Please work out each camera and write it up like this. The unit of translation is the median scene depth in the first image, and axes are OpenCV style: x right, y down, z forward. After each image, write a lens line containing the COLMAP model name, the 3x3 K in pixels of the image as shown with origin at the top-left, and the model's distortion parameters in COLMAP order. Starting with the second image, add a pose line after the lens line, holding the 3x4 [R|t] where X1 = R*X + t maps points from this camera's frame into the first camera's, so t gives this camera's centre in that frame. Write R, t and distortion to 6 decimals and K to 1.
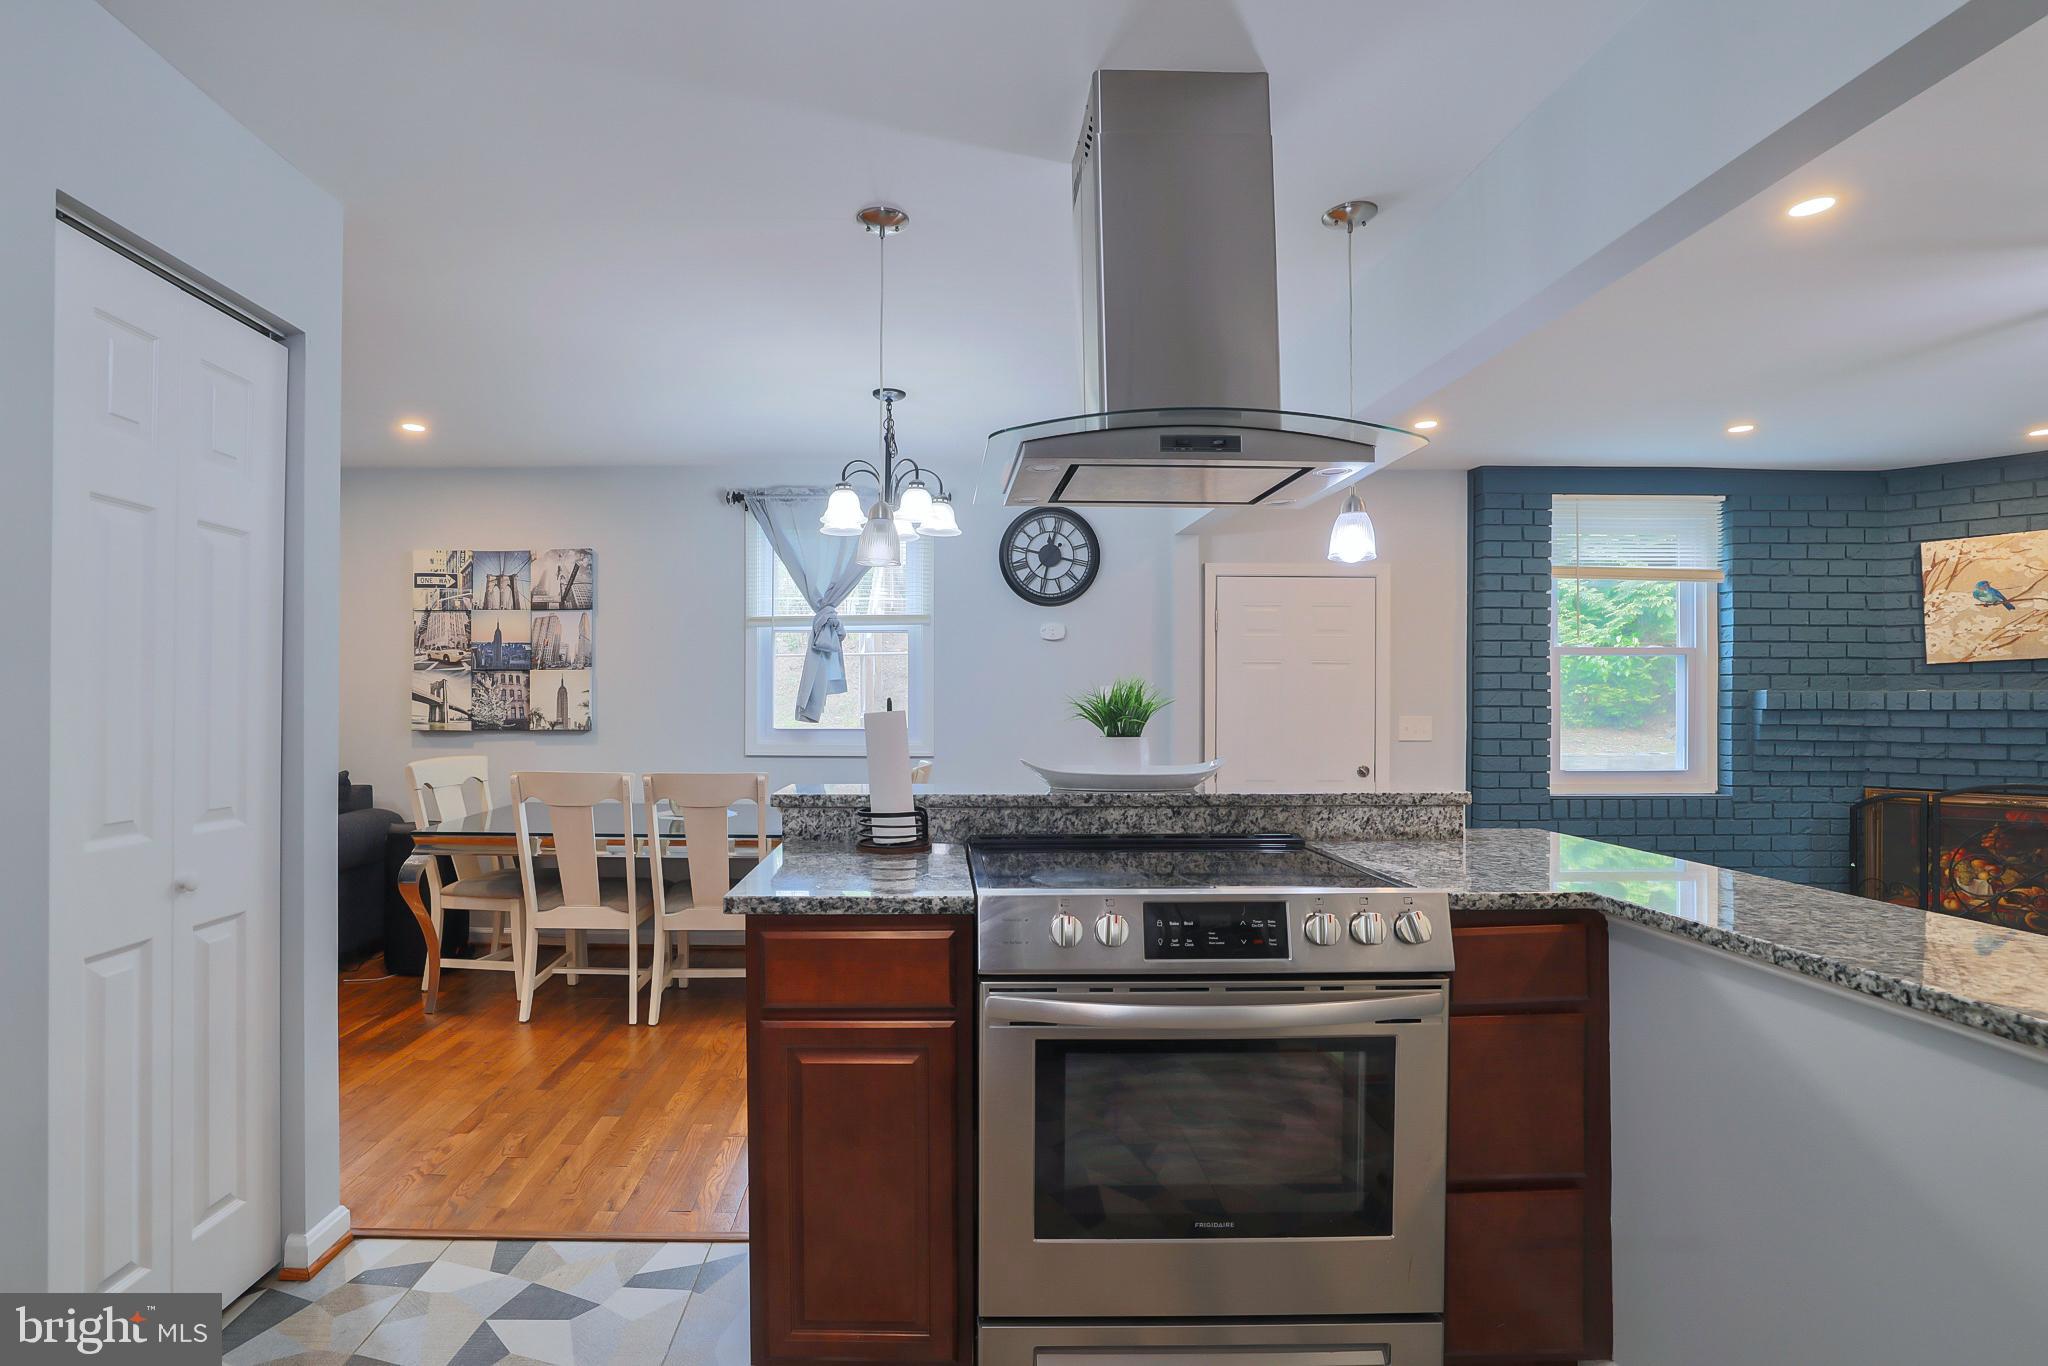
lens RADIAL K [[970.4, 0, 944.3], [0, 970.4, 700.1], [0, 0, 1]] dist [-0.049541, 0.017555]
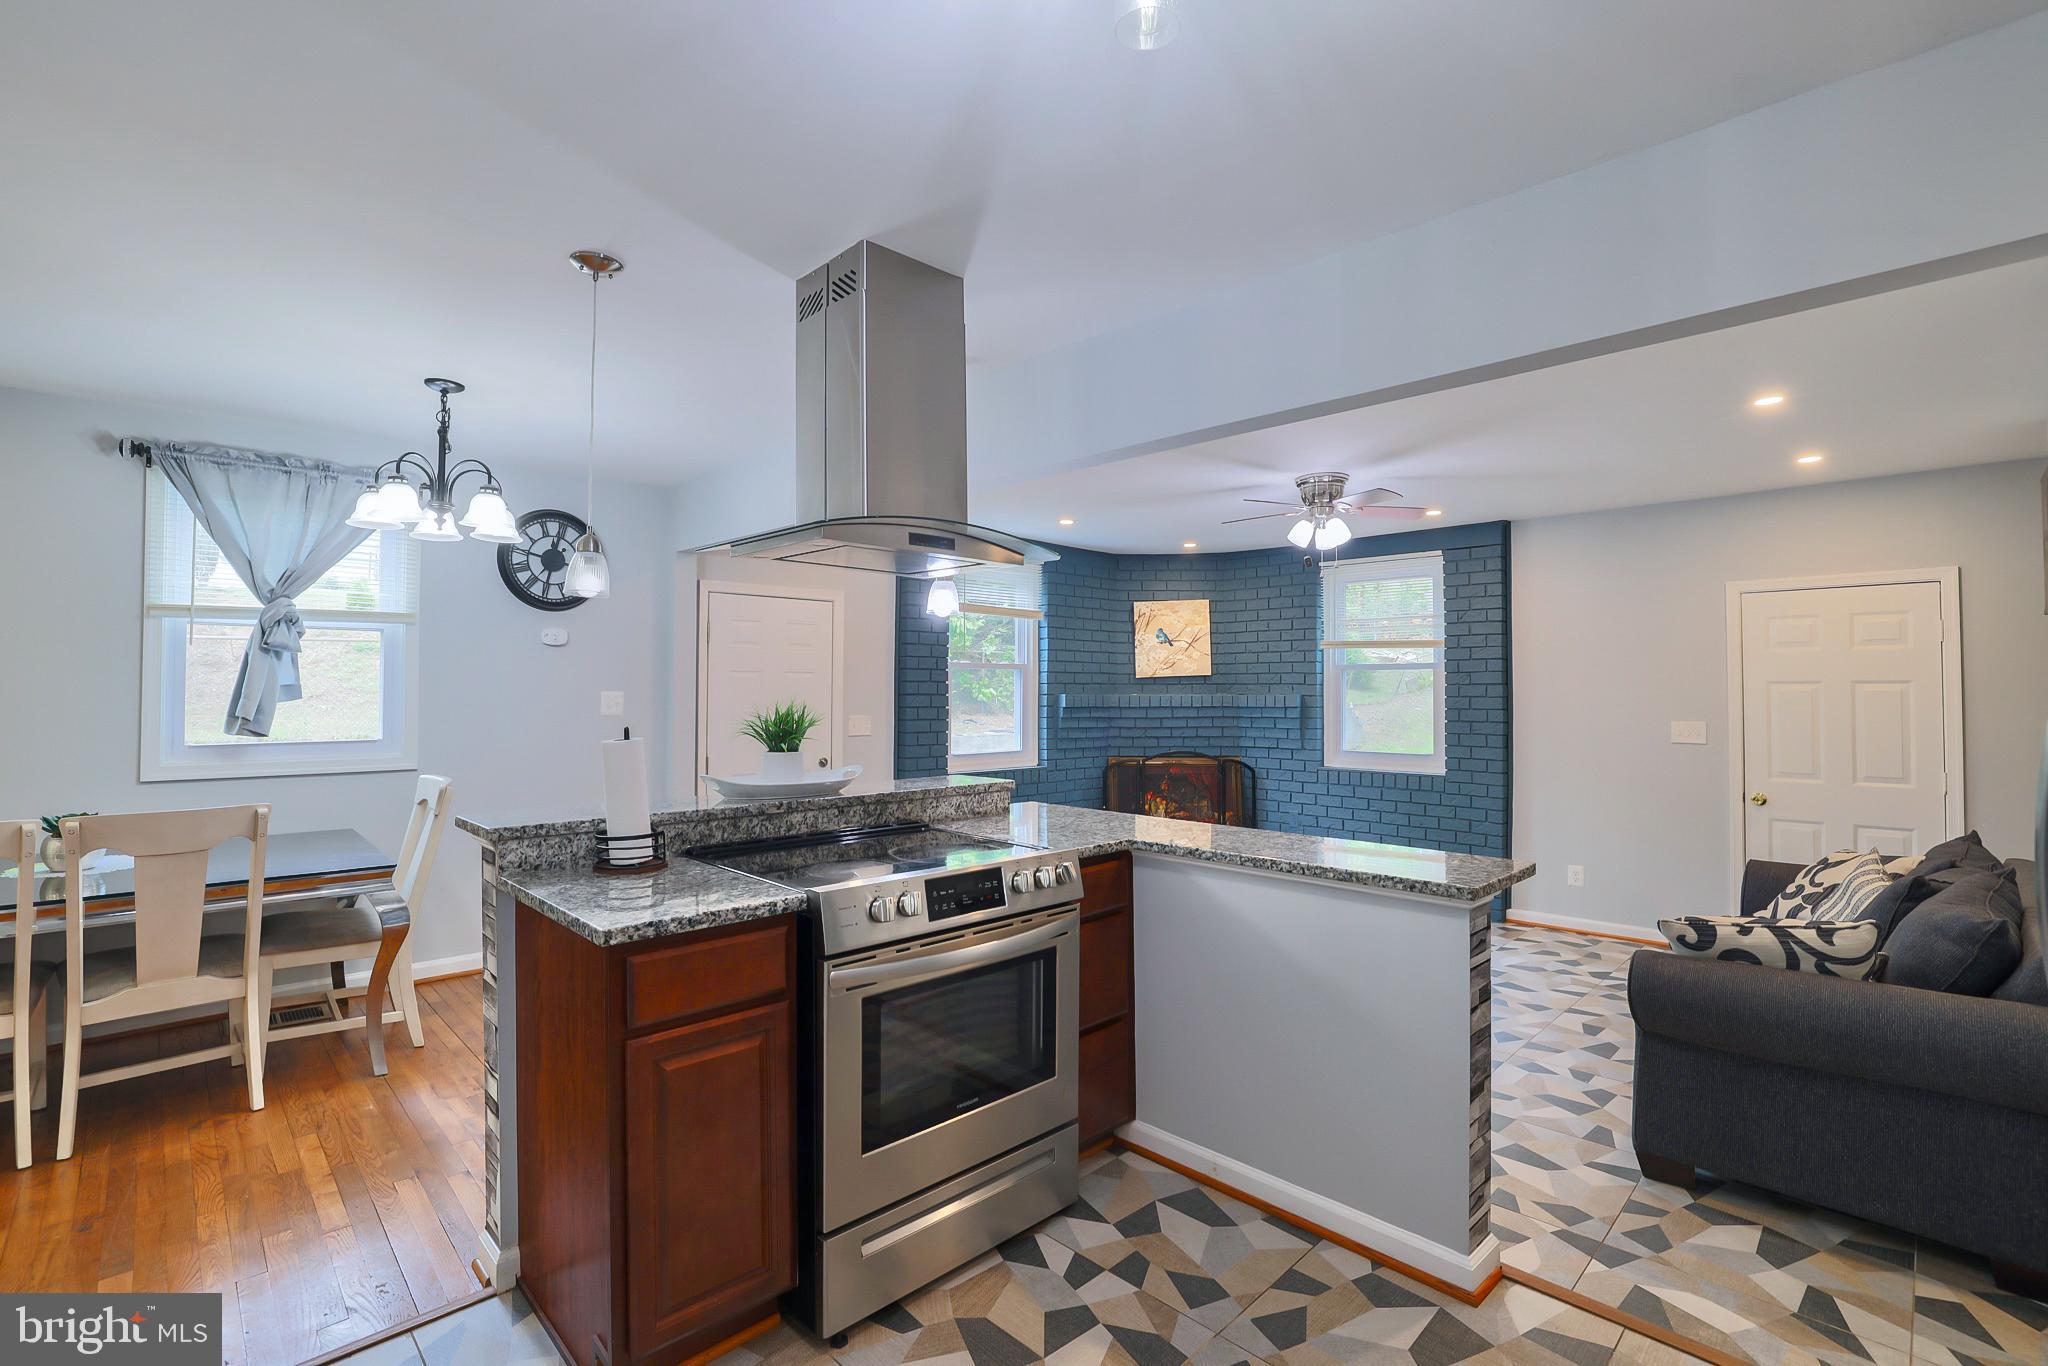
lens RADIAL K [[944.8, 0, 1019.2], [0, 944.8, 668.7], [0, 0, 1]] dist [-0.053111, 0.019645]
pose [[0.716422, 0.015984, 0.697484, -0.216426], [-0.004095, 0.999817, -0.018706, -0.022511], [-0.697655, 0.010545, 0.716357, -0.016844]]
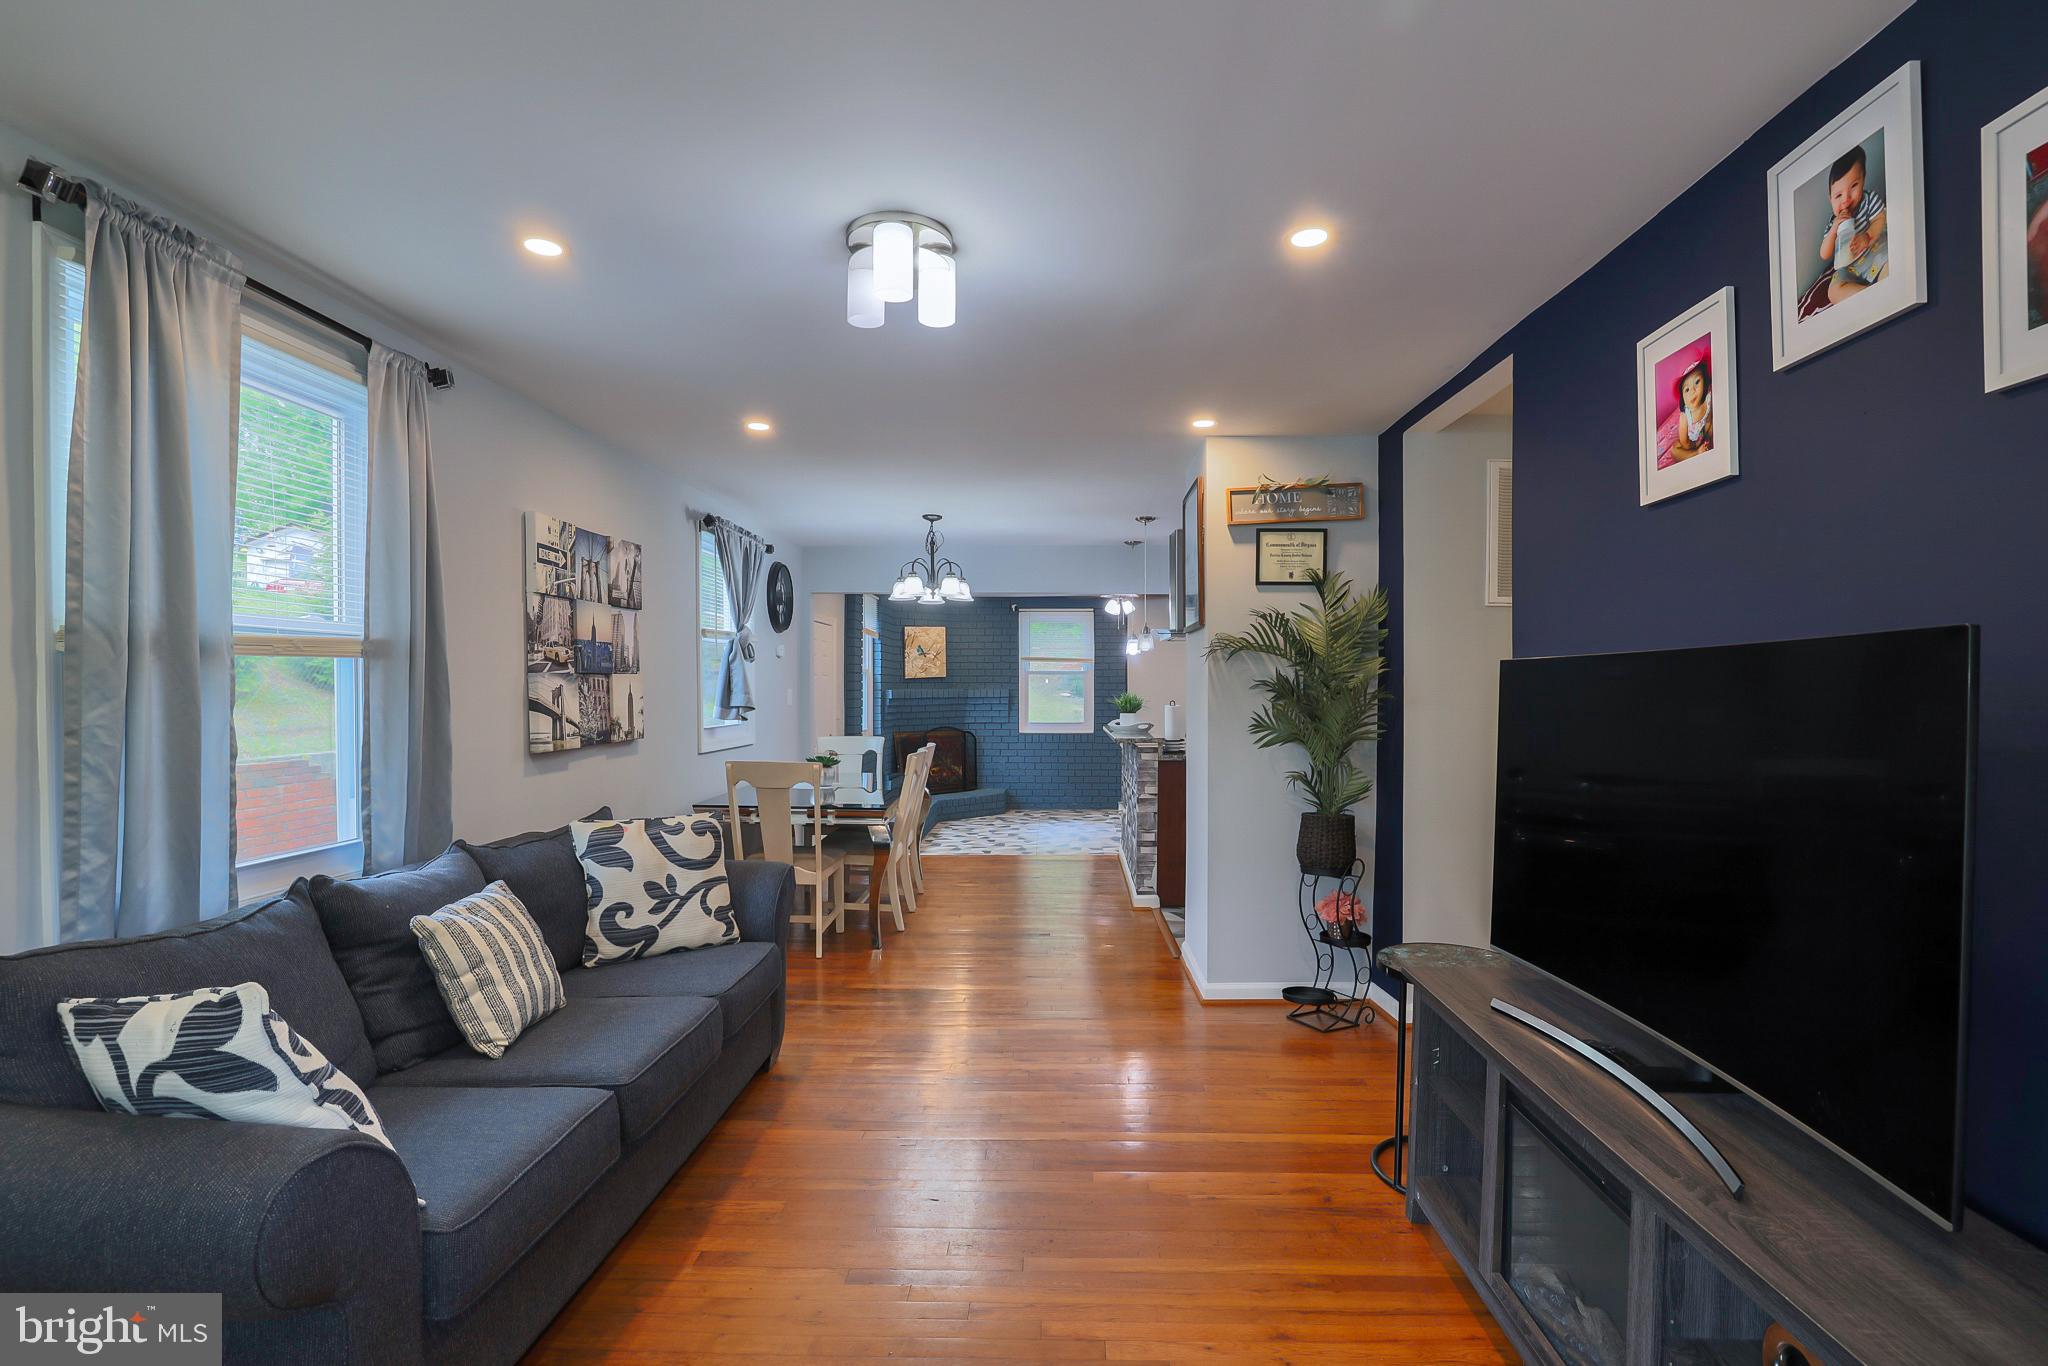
lens RADIAL K [[944.8, 0, 1034.6], [0, 944.8, 704.7], [0, 0, 1]] dist [-0.056995, 0.019078]
pose [[0.028565, -0.020604, 0.999380, -1.278577], [-0.001789, 0.999785, 0.020664, -0.021804], [-0.999590, -0.002378, 0.028522, 0.593598]]
